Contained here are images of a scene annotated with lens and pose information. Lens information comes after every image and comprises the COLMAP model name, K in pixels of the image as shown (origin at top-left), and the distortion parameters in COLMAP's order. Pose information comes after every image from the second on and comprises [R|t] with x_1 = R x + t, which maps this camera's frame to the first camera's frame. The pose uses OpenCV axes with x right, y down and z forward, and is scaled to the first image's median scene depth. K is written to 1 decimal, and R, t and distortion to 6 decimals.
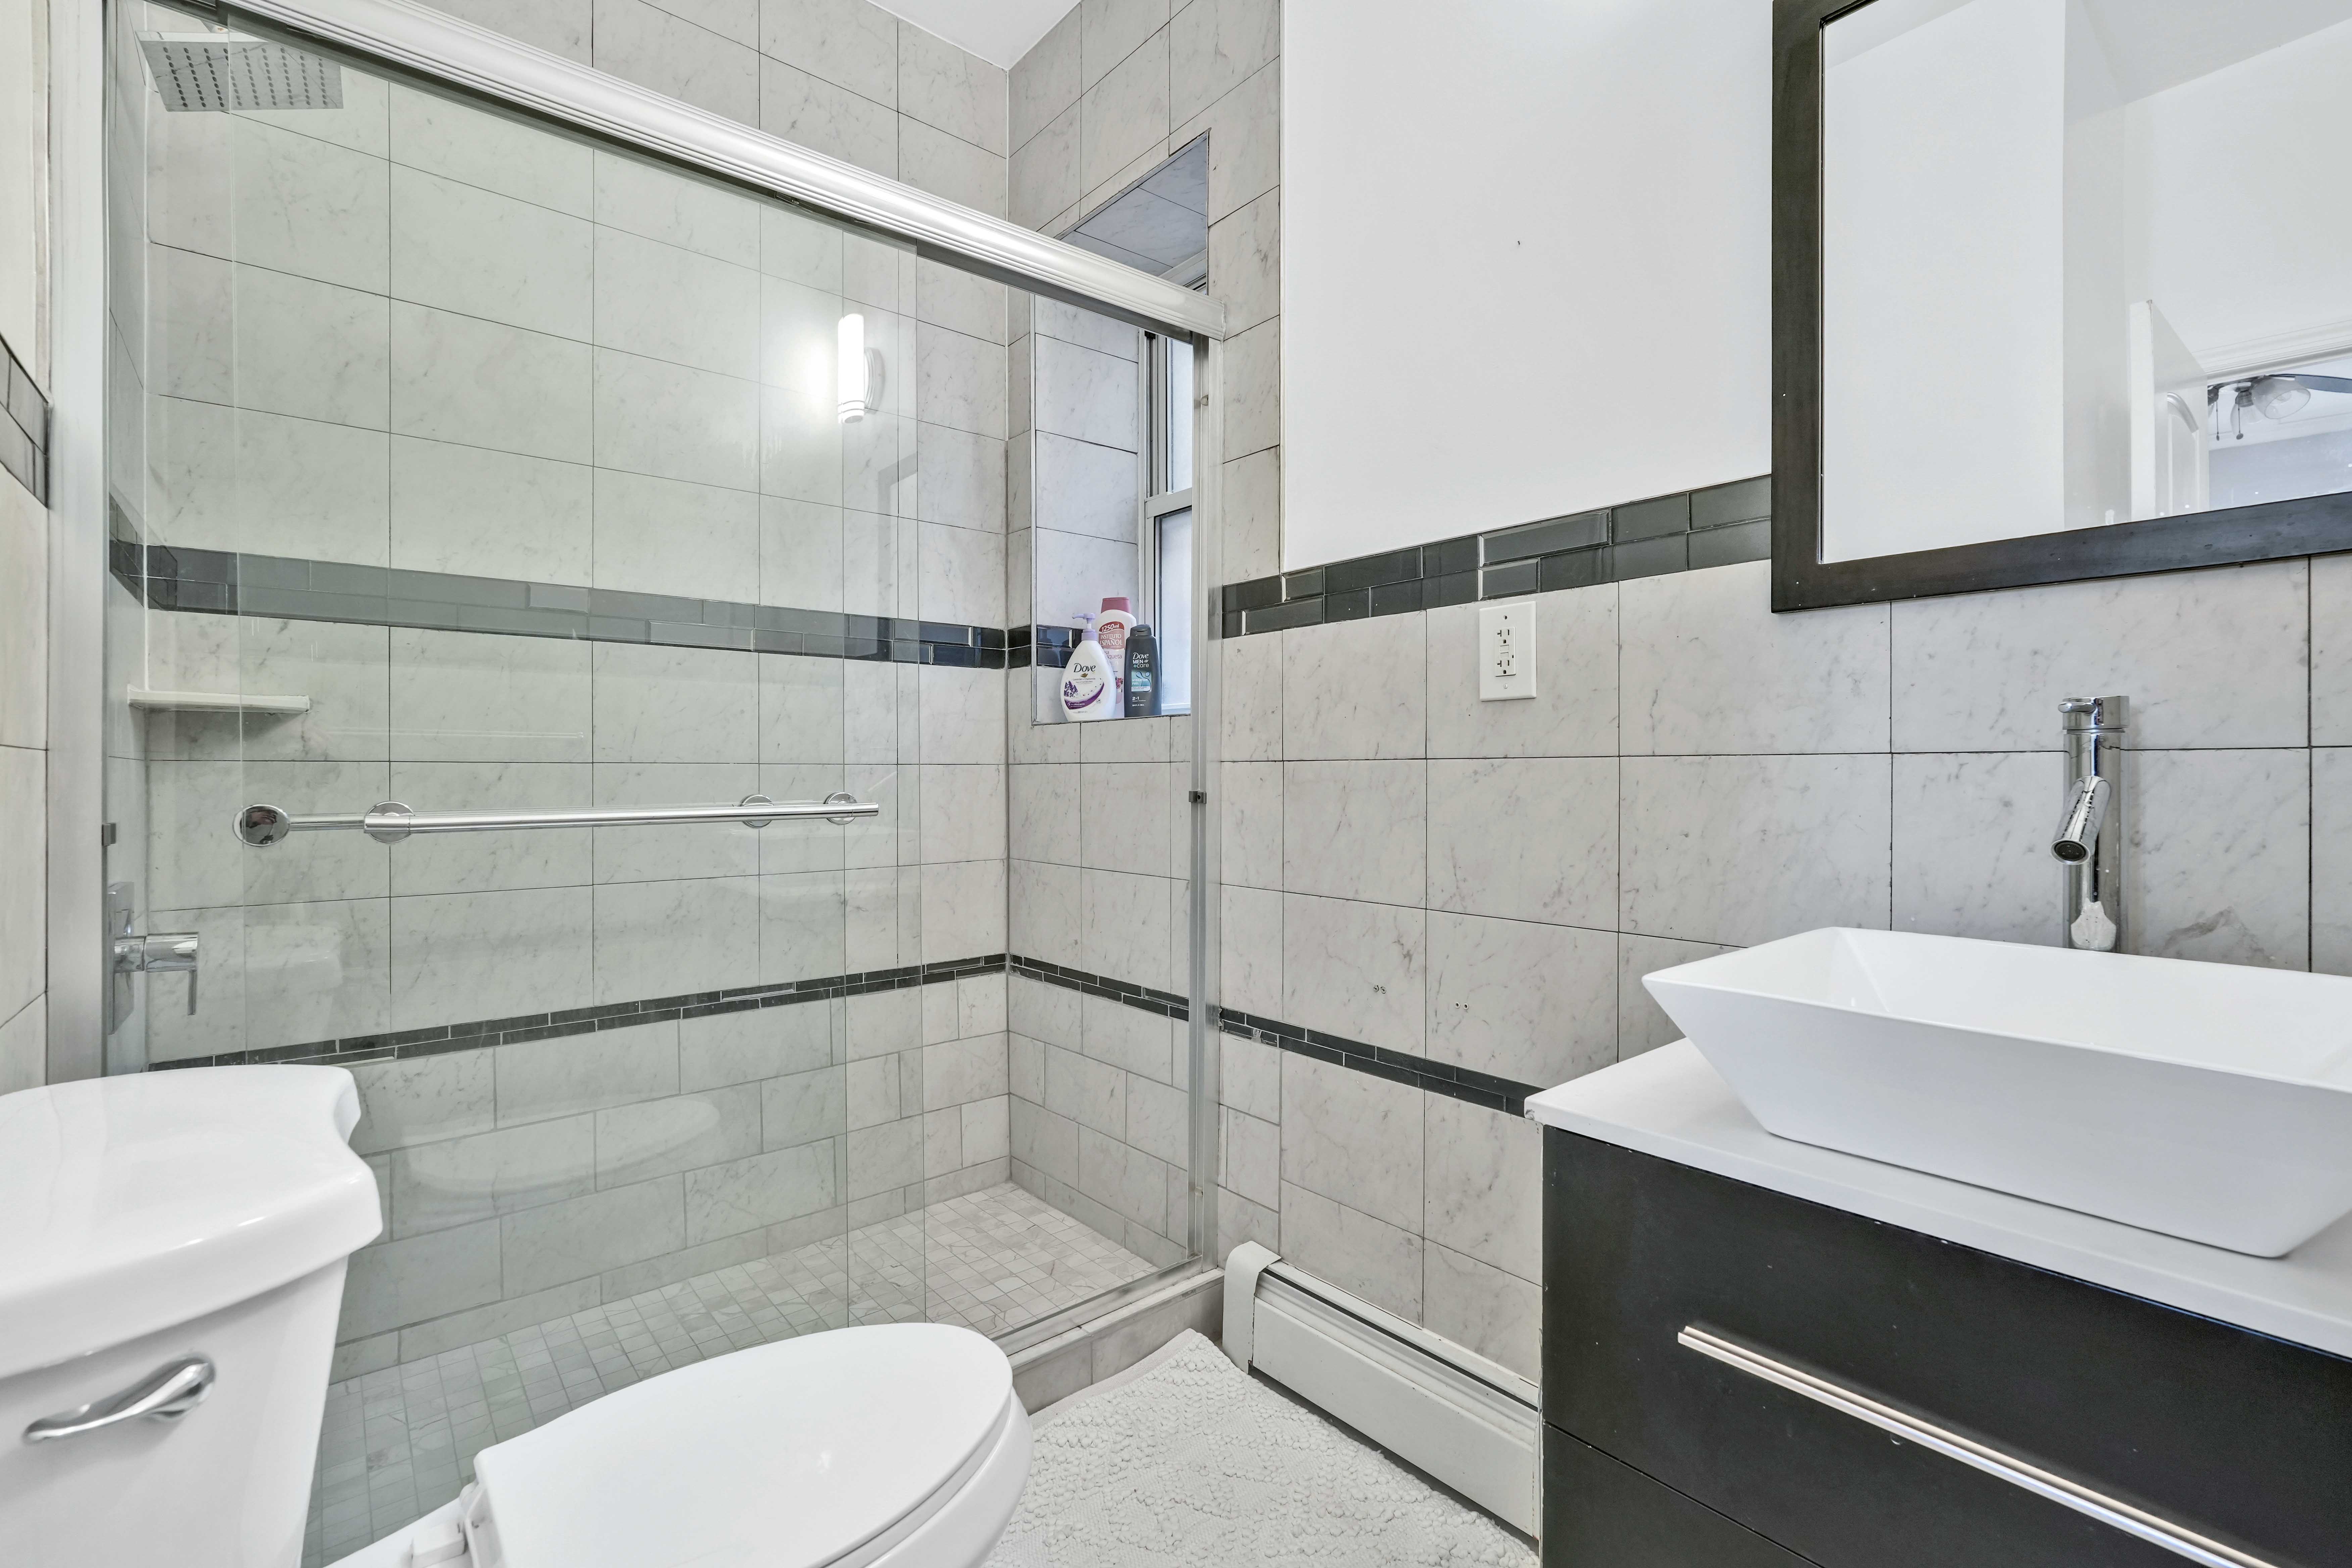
lens RADIAL K [[1033.4, 0, 1172.8], [0, 1033.4, 781.4], [0, 0, 1]] dist [-0.022000, 0.010675]
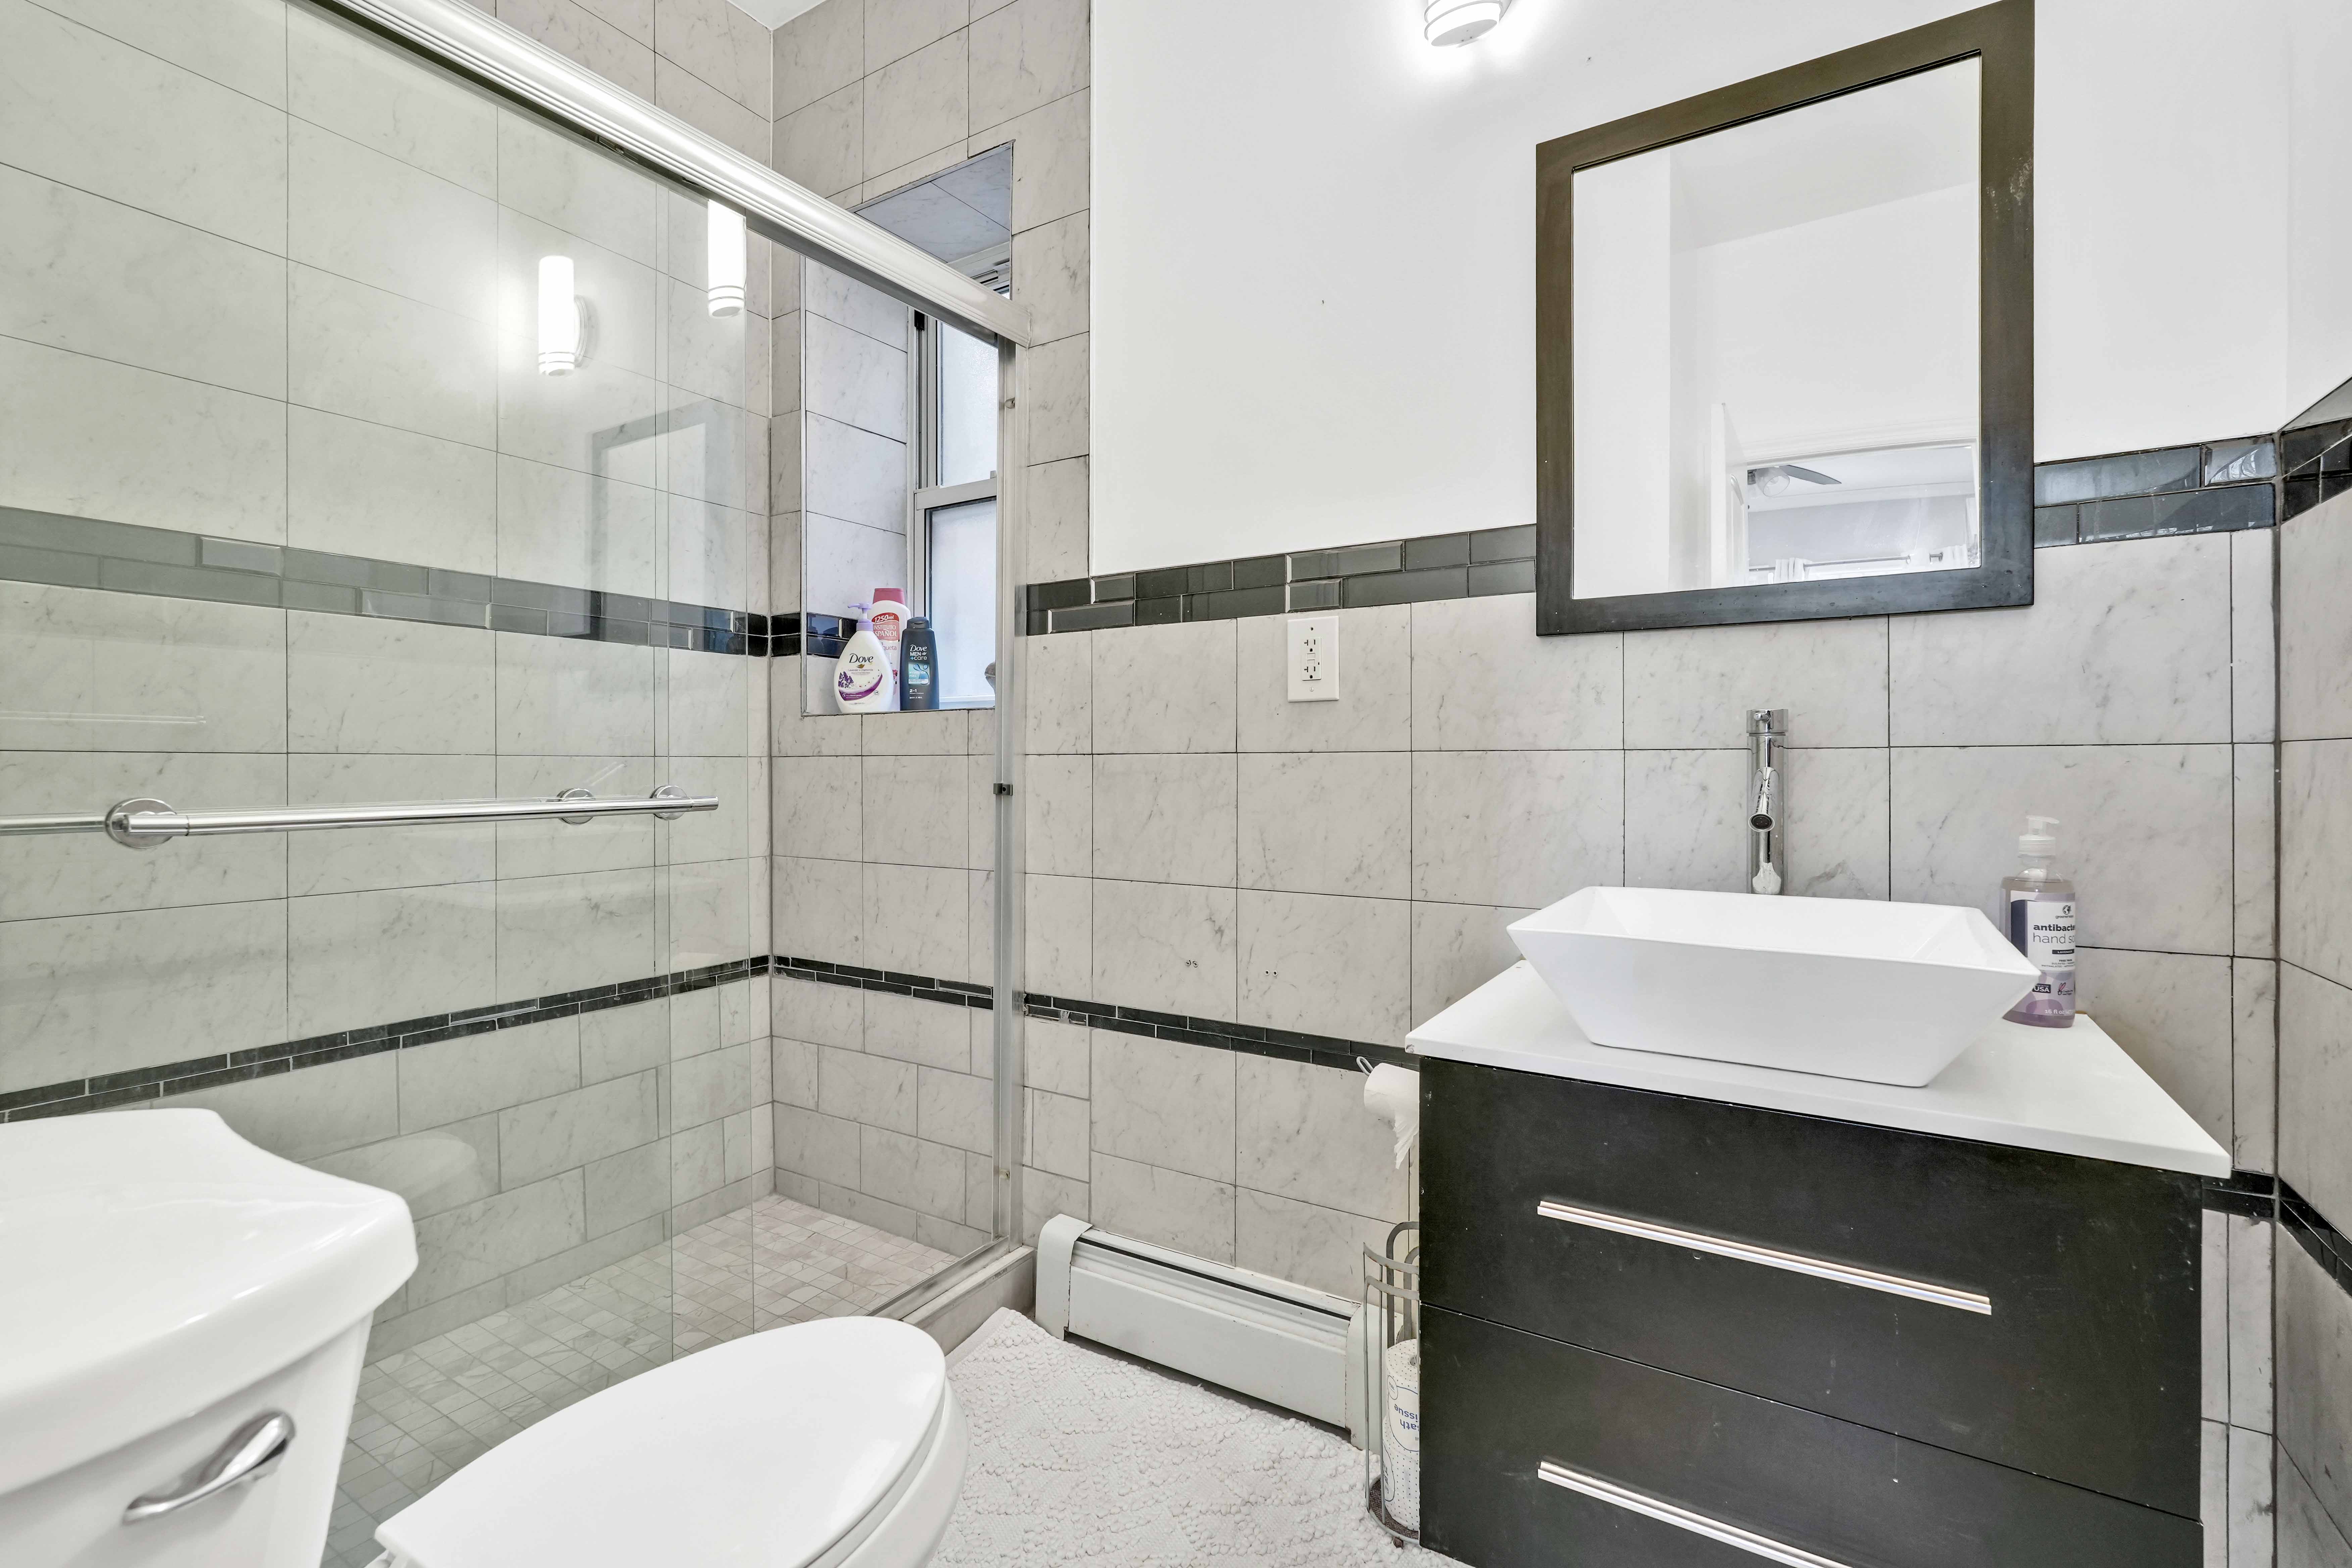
lens RADIAL K [[1032.6, 0, 1176.5], [0, 1032.6, 773.2], [0, 0, 1]] dist [-0.021452, 0.010683]
pose [[0.950560, -0.001975, 0.310534, -0.131279], [0.002554, 0.999996, -0.001458, 0.001328], [-0.310530, 0.002179, 0.950561, -0.028282]]
